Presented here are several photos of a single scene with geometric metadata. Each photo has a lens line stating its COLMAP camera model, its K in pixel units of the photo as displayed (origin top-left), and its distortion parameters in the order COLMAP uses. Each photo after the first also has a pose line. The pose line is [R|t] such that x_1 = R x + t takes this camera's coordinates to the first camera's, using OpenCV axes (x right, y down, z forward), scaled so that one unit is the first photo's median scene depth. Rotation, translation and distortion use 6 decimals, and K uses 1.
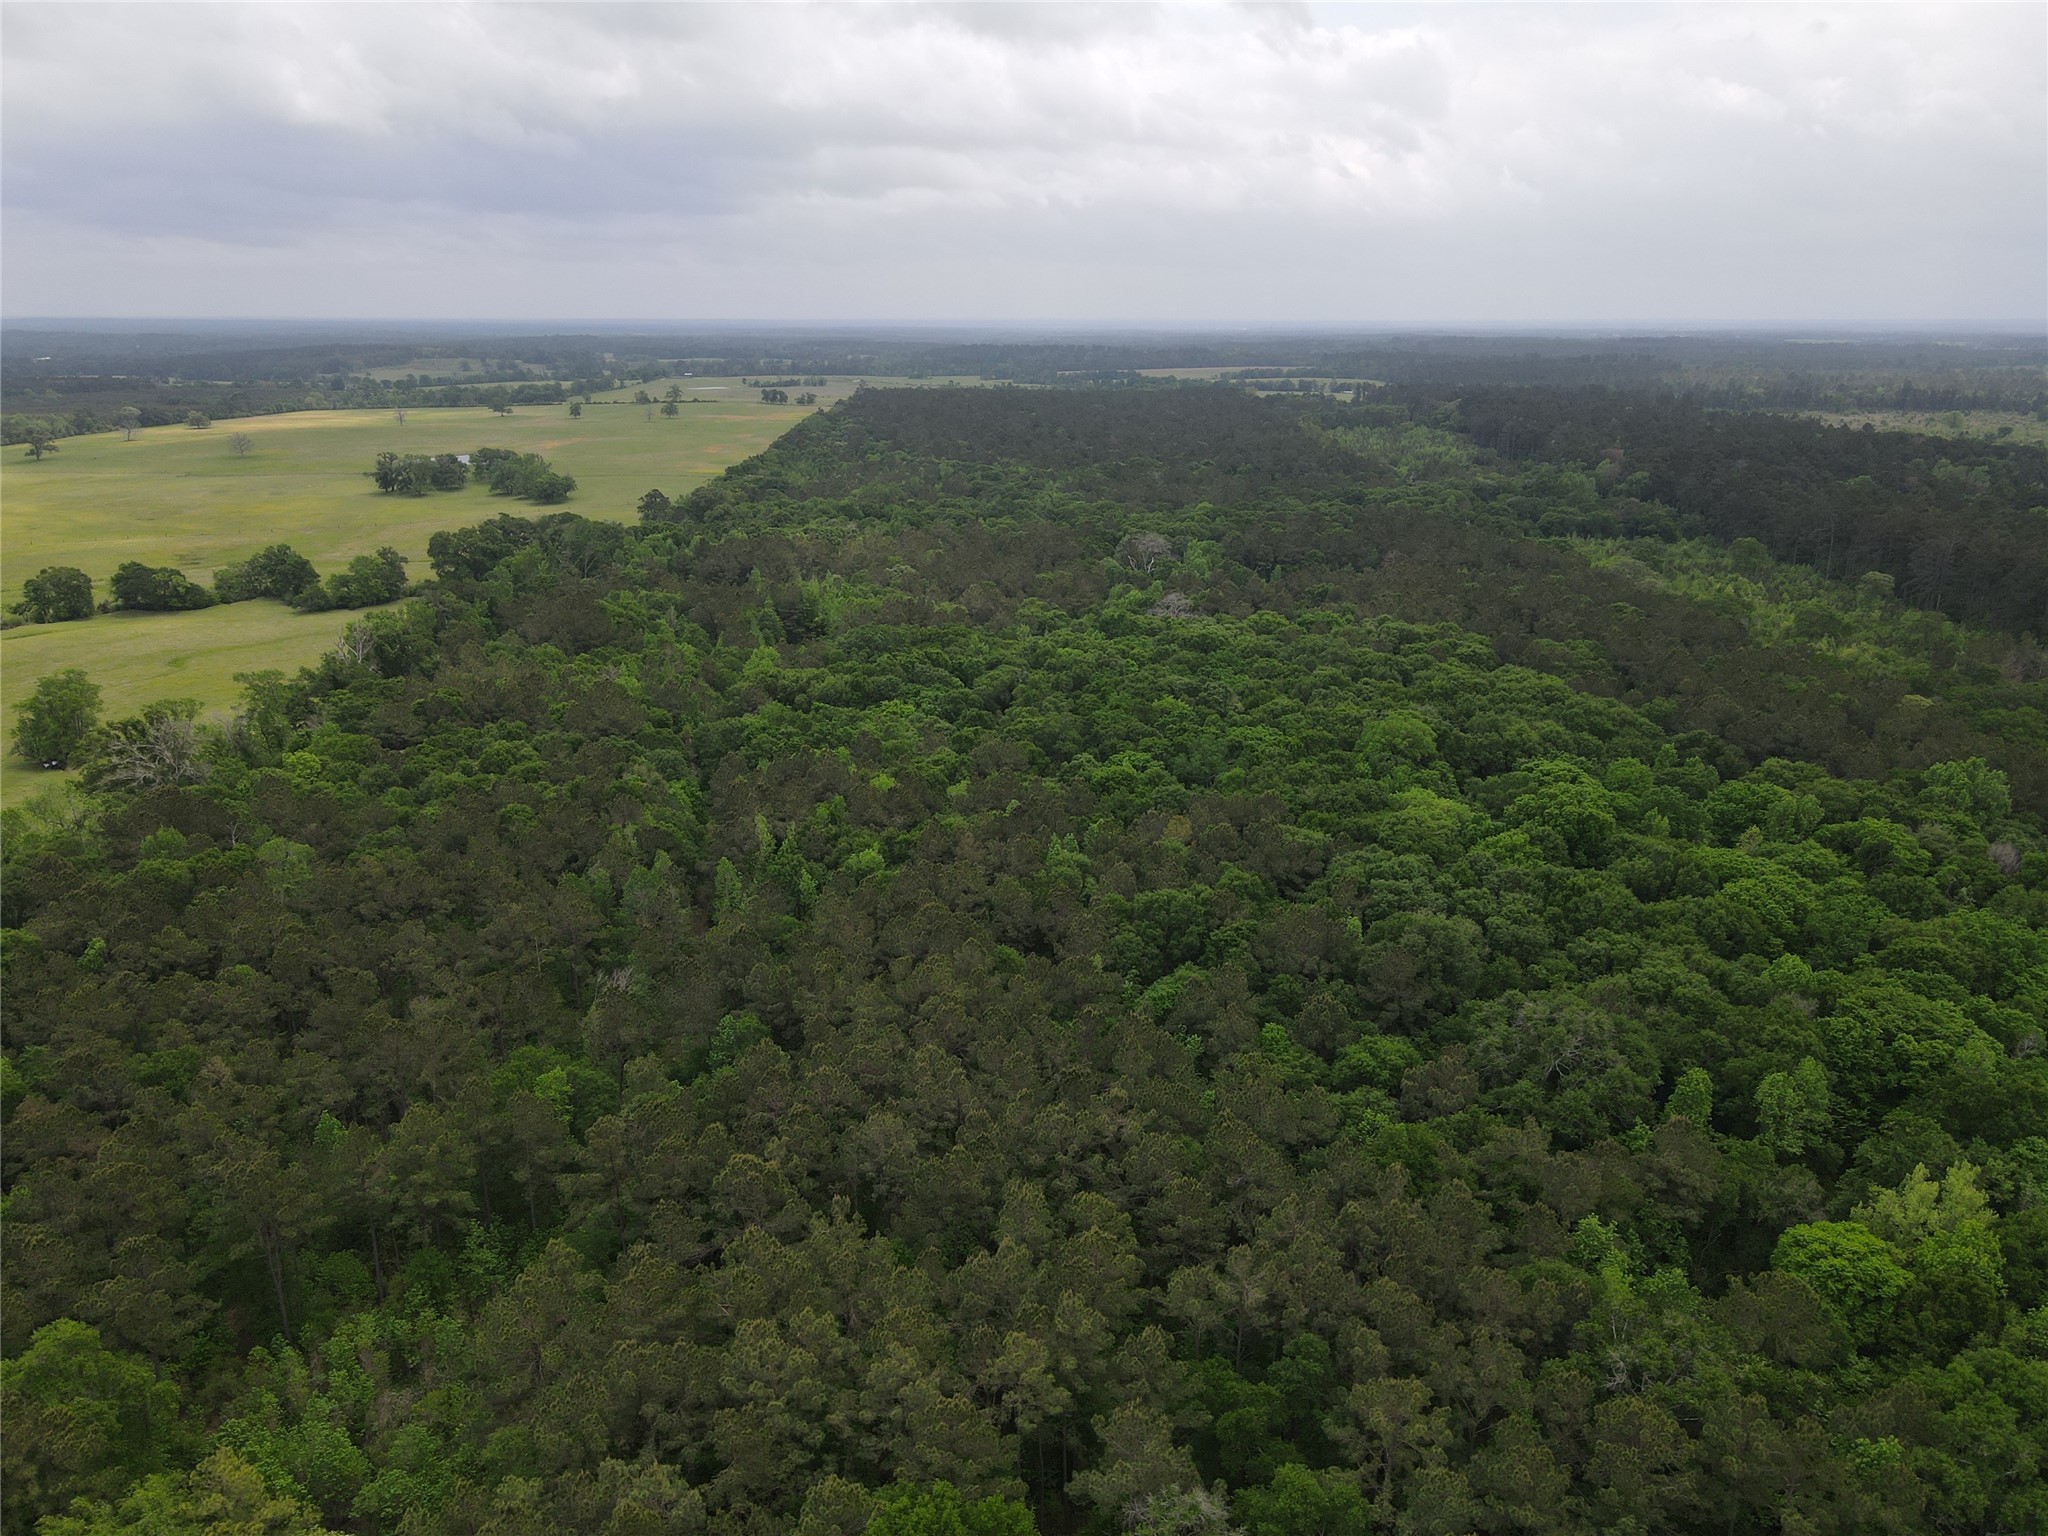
lens RADIAL K [[1508.7, 0, 1016.0], [0, 1508.7, 767.2], [0, 0, 1]] dist [-0.003749, 0.025548]
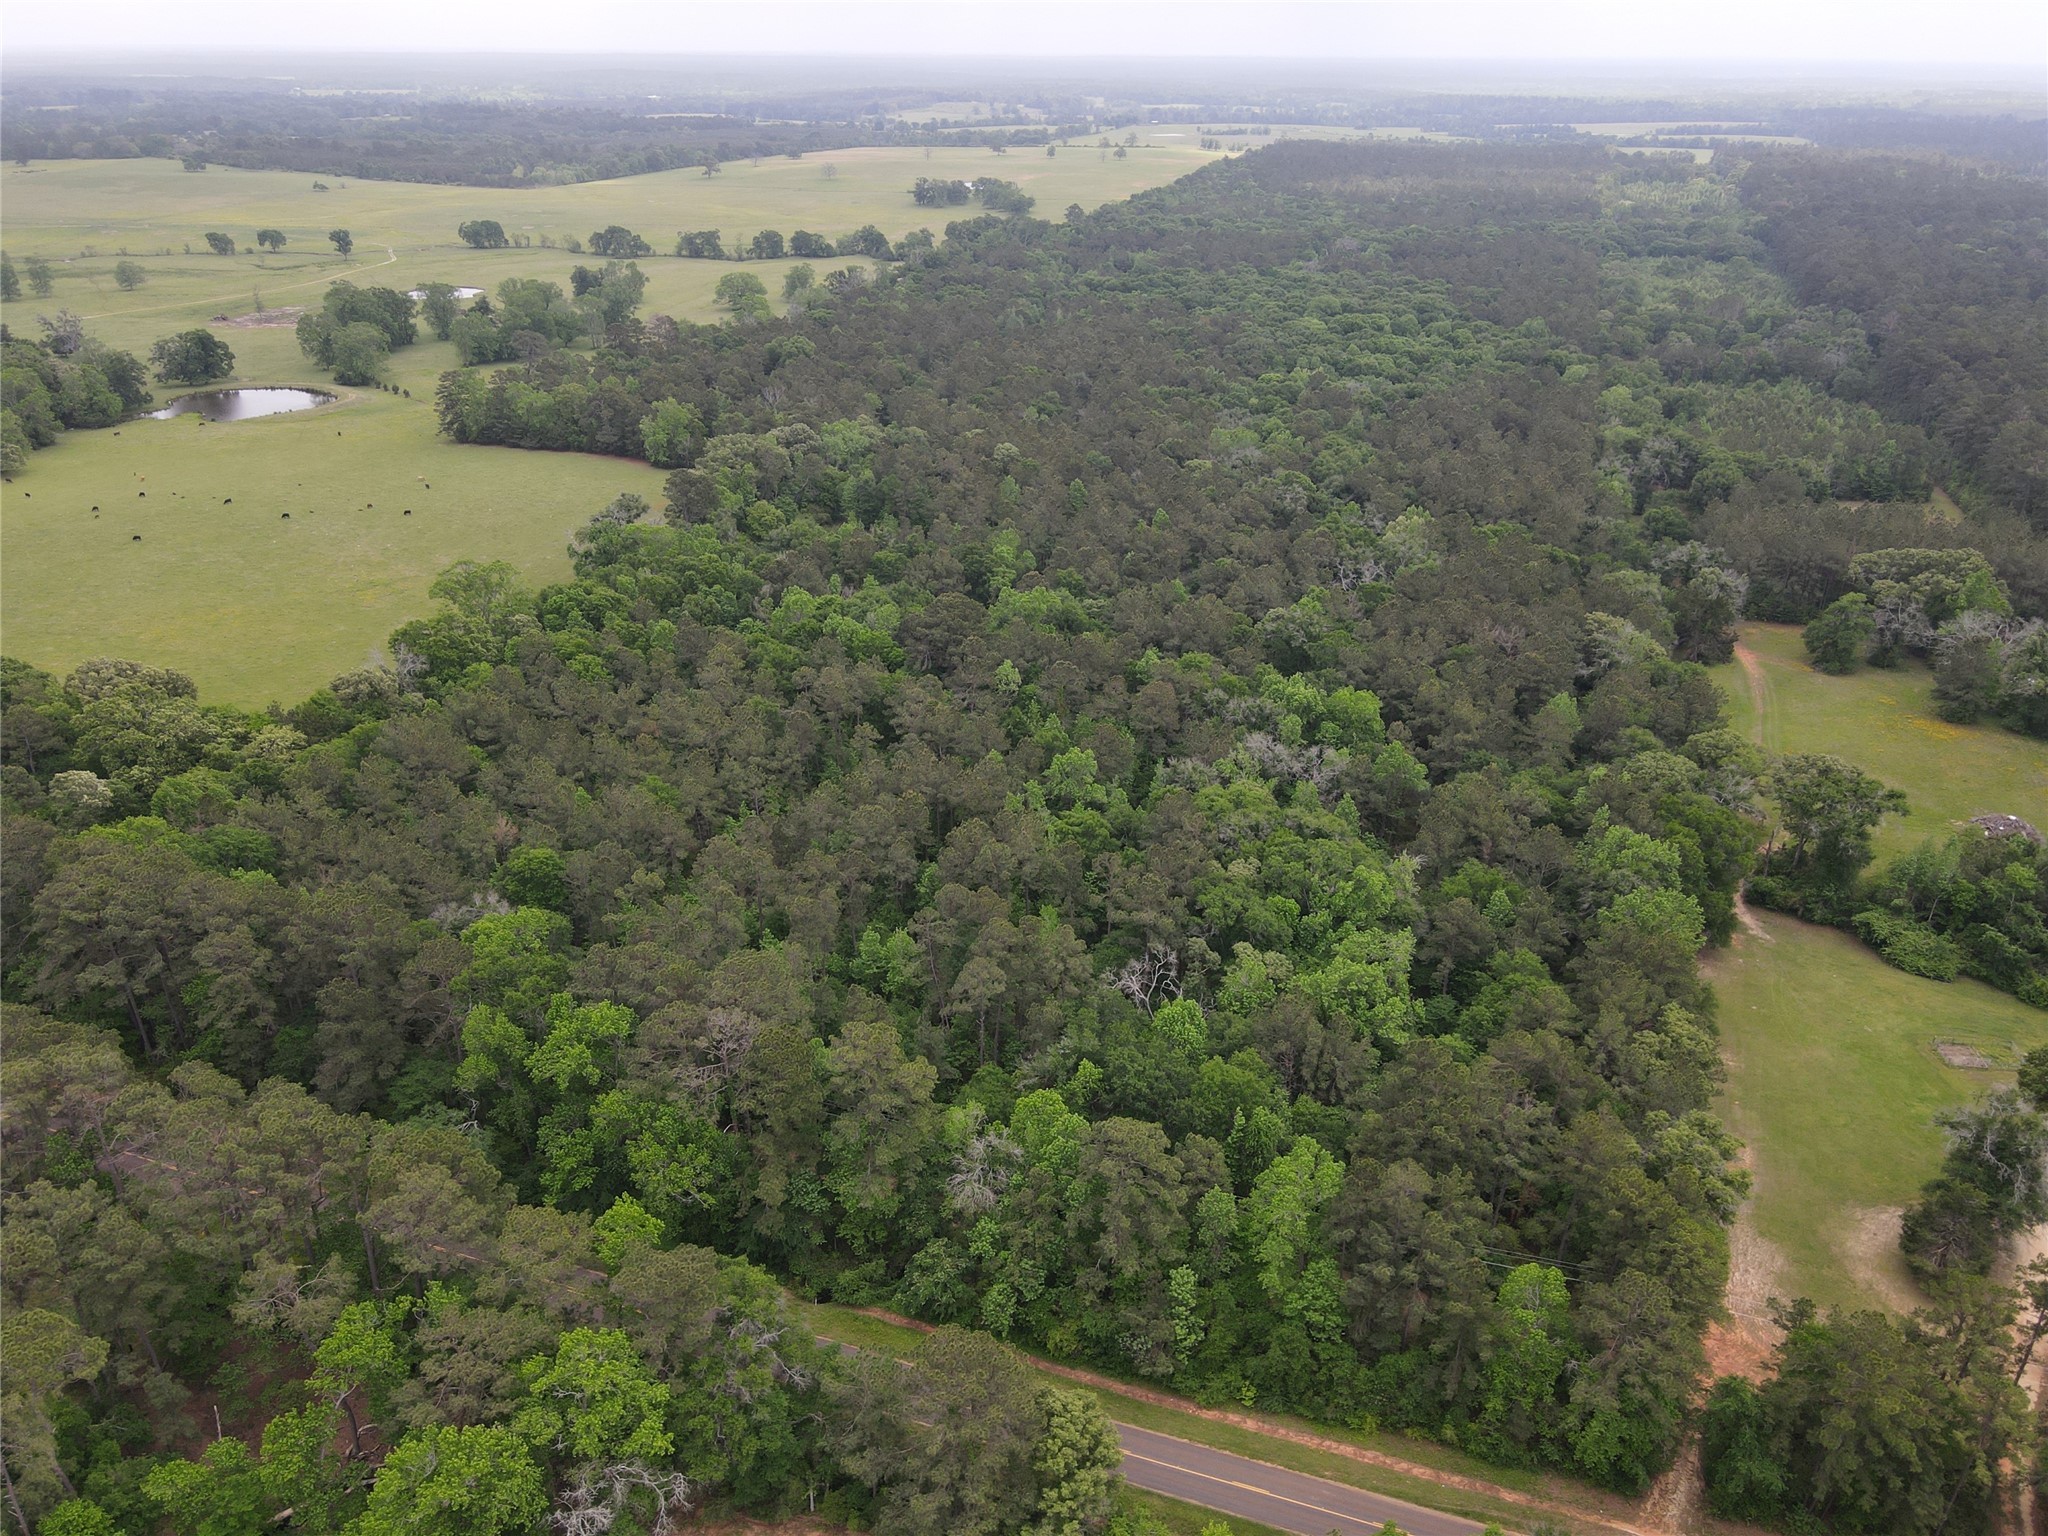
lens RADIAL K [[1508.7, 0, 1016.0], [0, 1508.7, 767.2], [0, 0, 1]] dist [-0.003749, 0.025548]
pose [[0.950365, 0.138739, -0.278492, 0.161489], [-0.094847, 0.981660, 0.165373, 0.102304], [0.296328, -0.130751, 0.946094, -0.438618]]
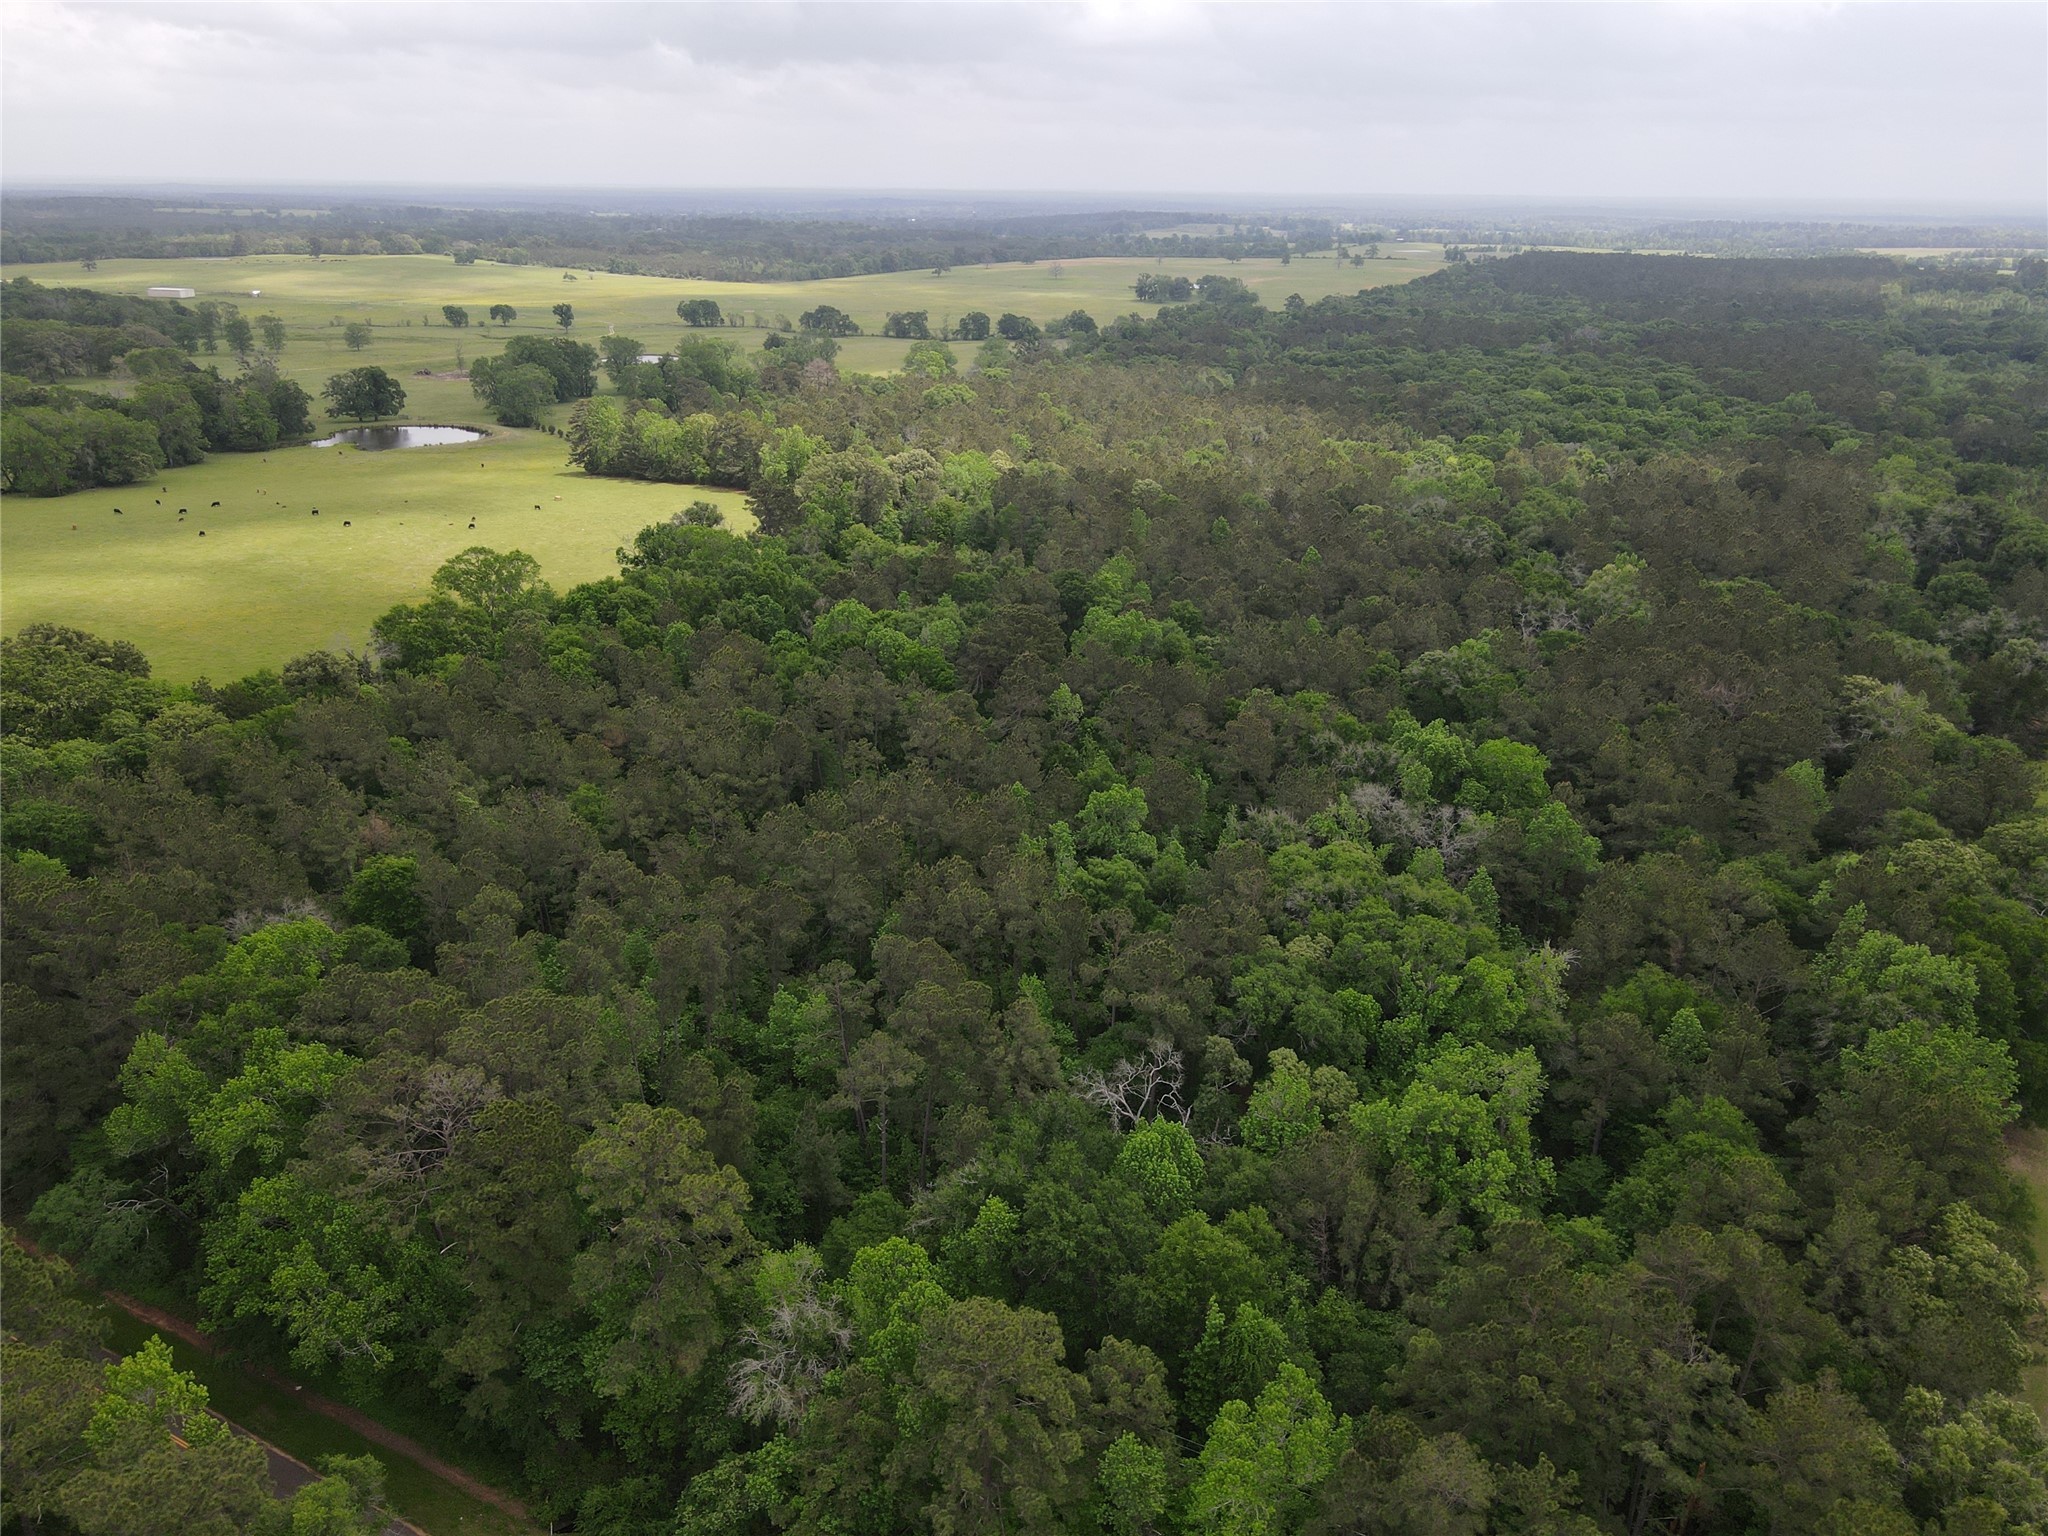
lens RADIAL K [[1508.7, 0, 1016.0], [0, 1508.7, 767.2], [0, 0, 1]] dist [-0.003749, 0.025548]
pose [[0.889019, 0.172730, -0.424040, 0.169520], [-0.140915, 0.984380, 0.105546, 0.118878], [0.435648, -0.034079, 0.899472, -0.377415]]
